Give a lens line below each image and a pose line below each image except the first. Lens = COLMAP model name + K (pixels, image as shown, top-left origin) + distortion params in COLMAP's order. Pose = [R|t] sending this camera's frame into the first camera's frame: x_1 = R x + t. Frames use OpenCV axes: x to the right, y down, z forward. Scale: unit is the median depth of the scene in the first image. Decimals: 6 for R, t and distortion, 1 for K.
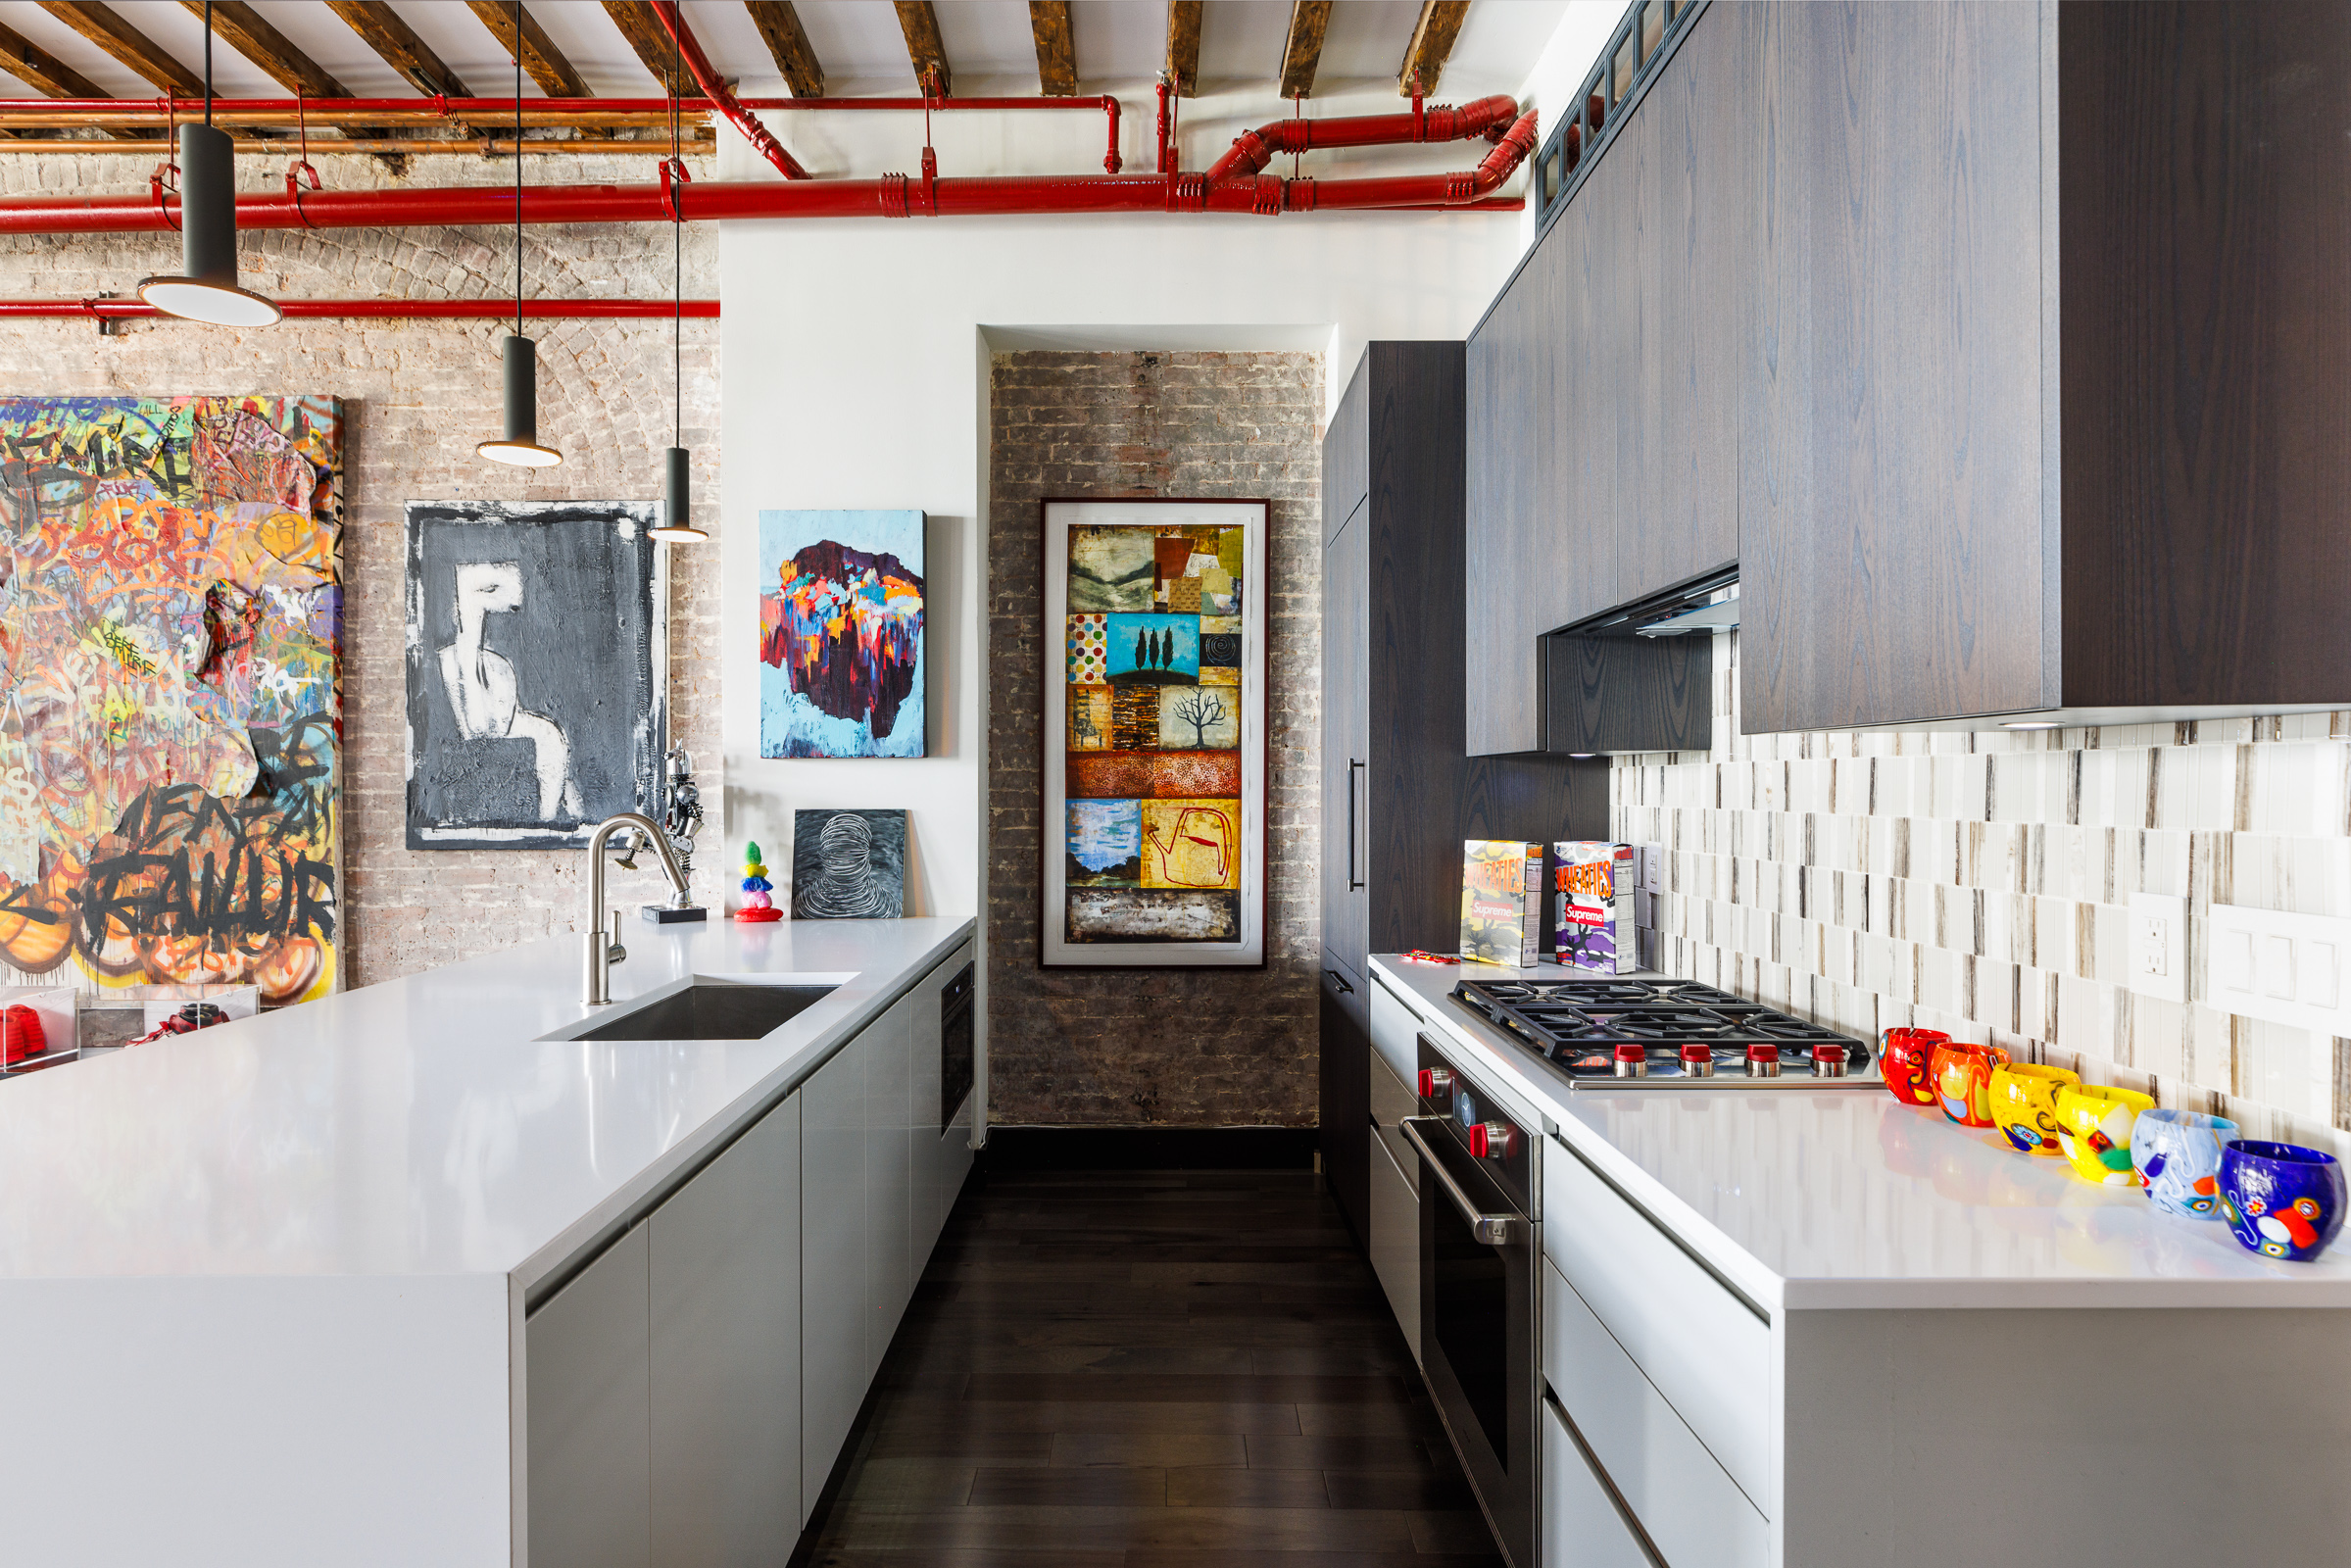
lens RADIAL K [[1209.2, 0, 1168.5], [0, 1209.2, 814.3], [0, 0, 1]] dist [-0.002152, -0.000100]
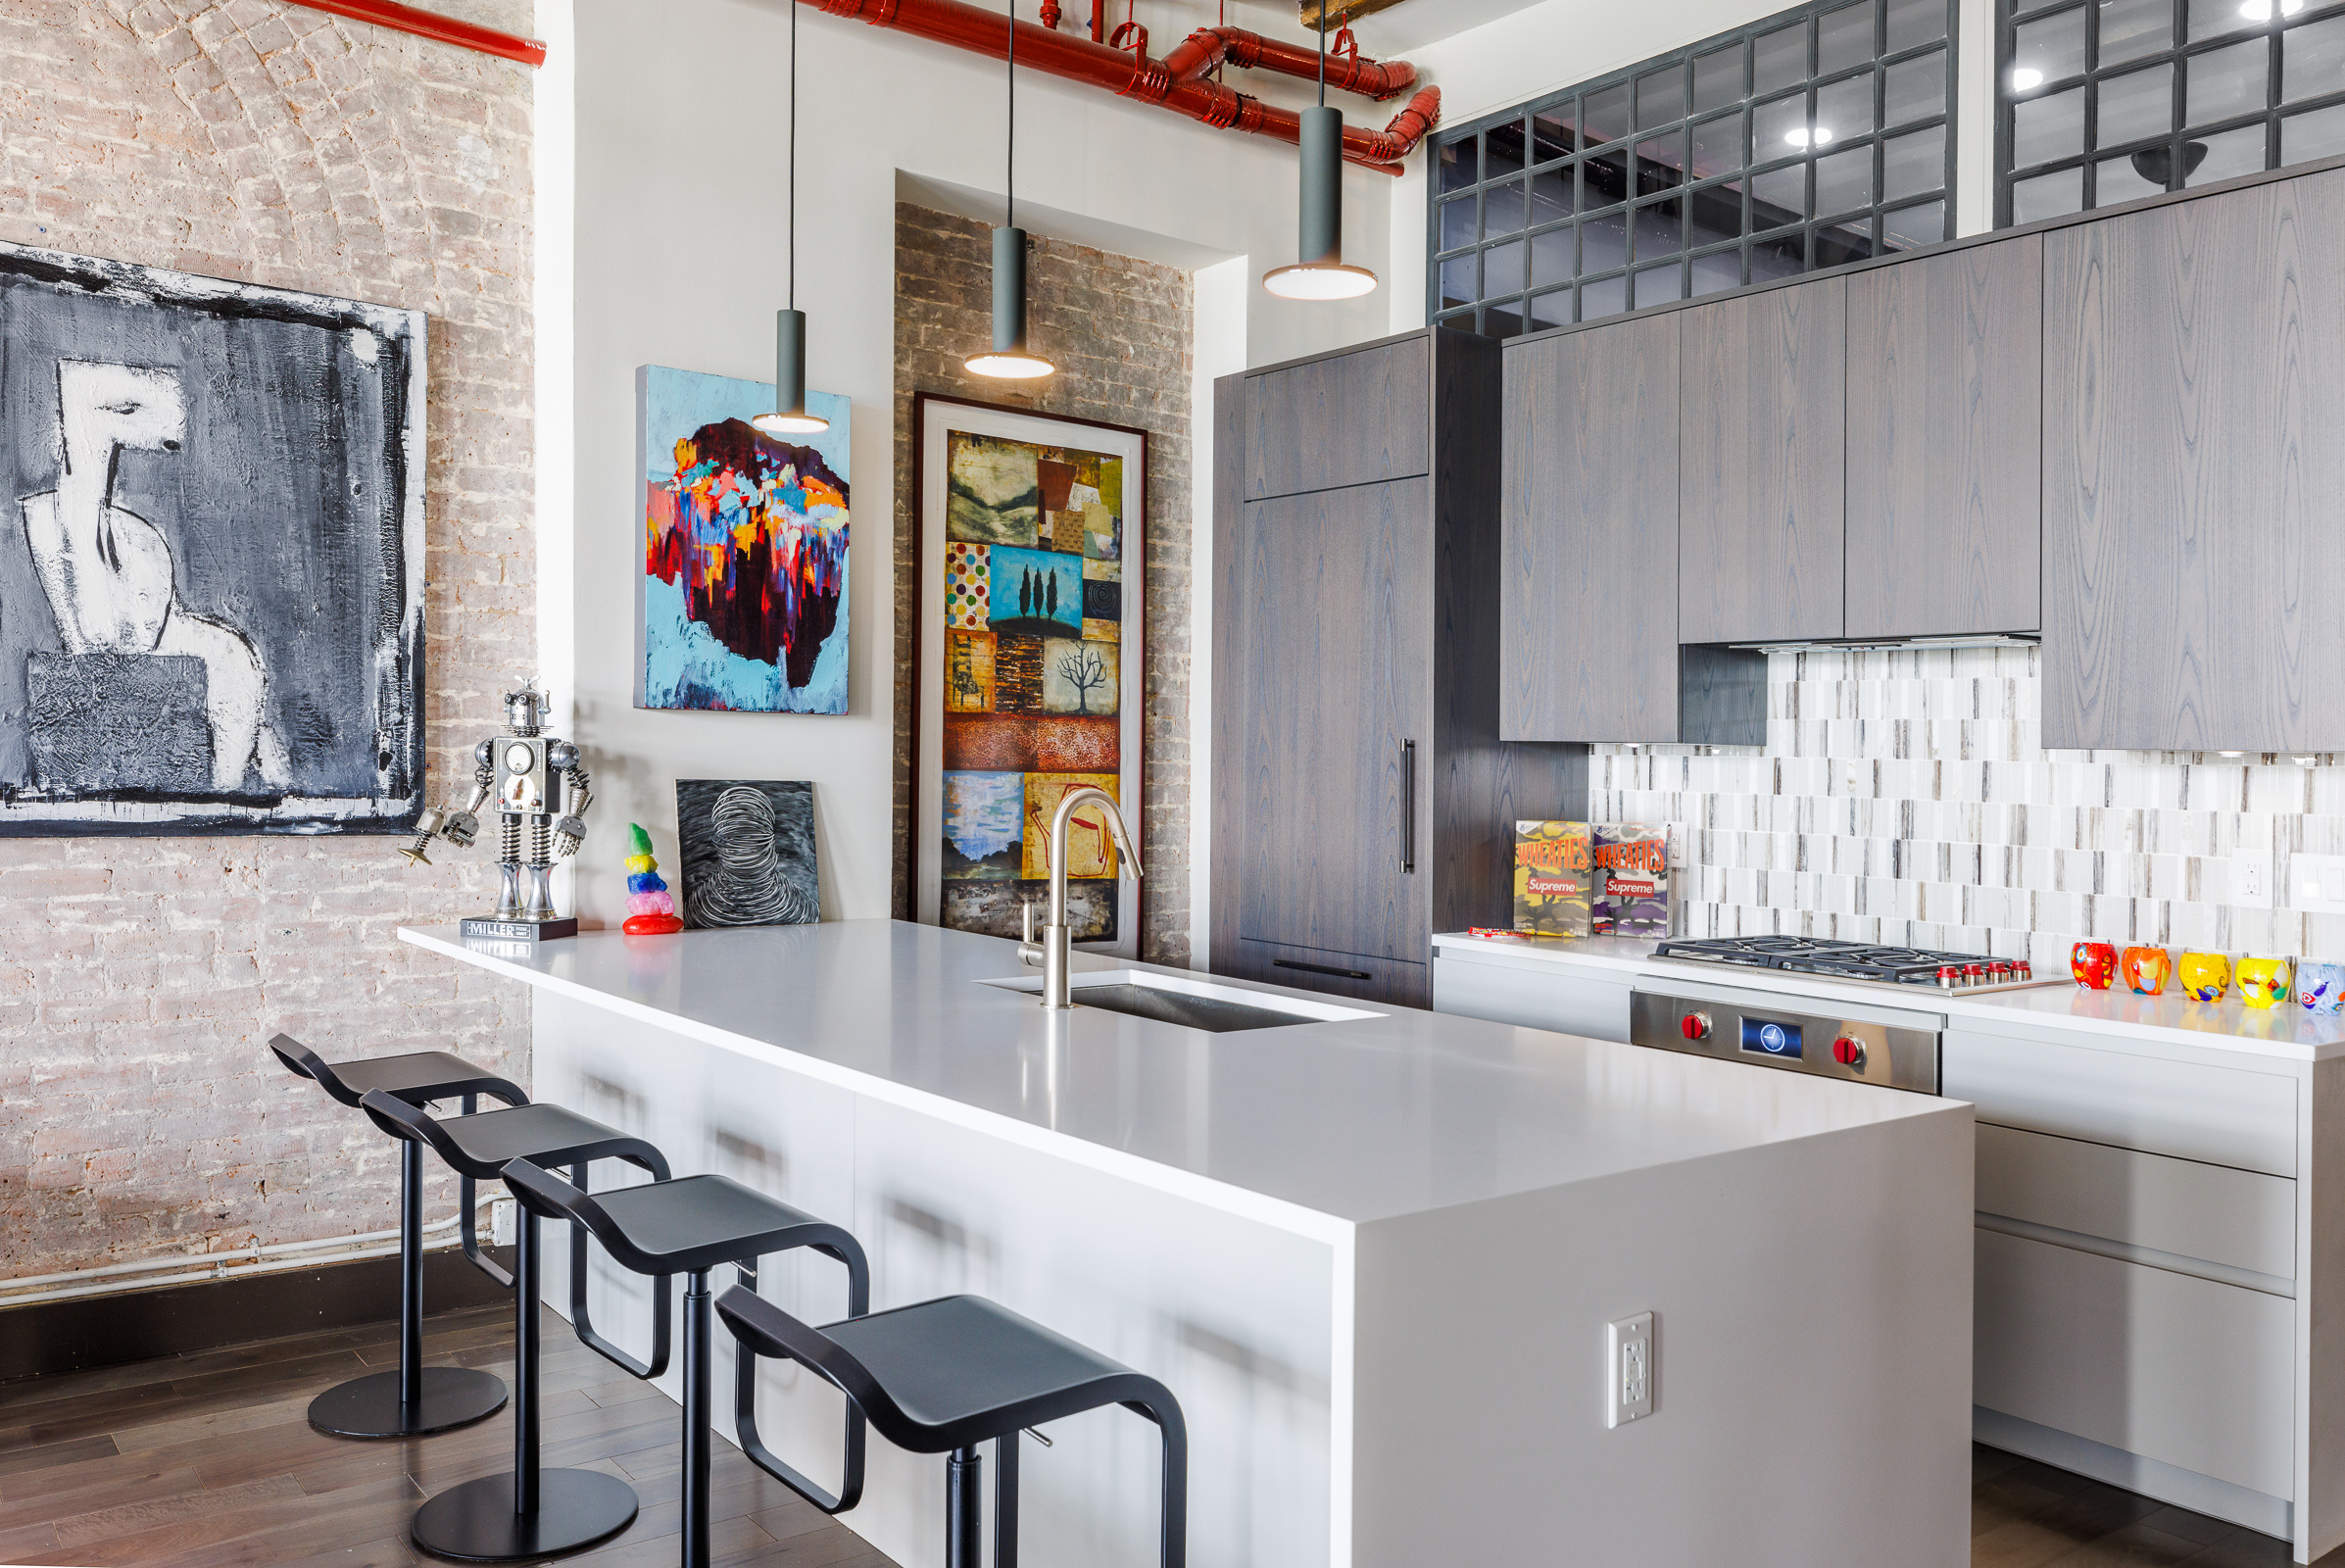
lens RADIAL K [[1817.1, 0, 1172.5], [0, 1817.1, 784.0], [0, 0, 1]] dist [0.006452, 0.005949]
pose [[0.790606, 0.013335, 0.612180, -0.704255], [-0.011984, 0.999908, -0.006303, 0.002001], [-0.612208, -0.002353, 0.790694, -0.048294]]
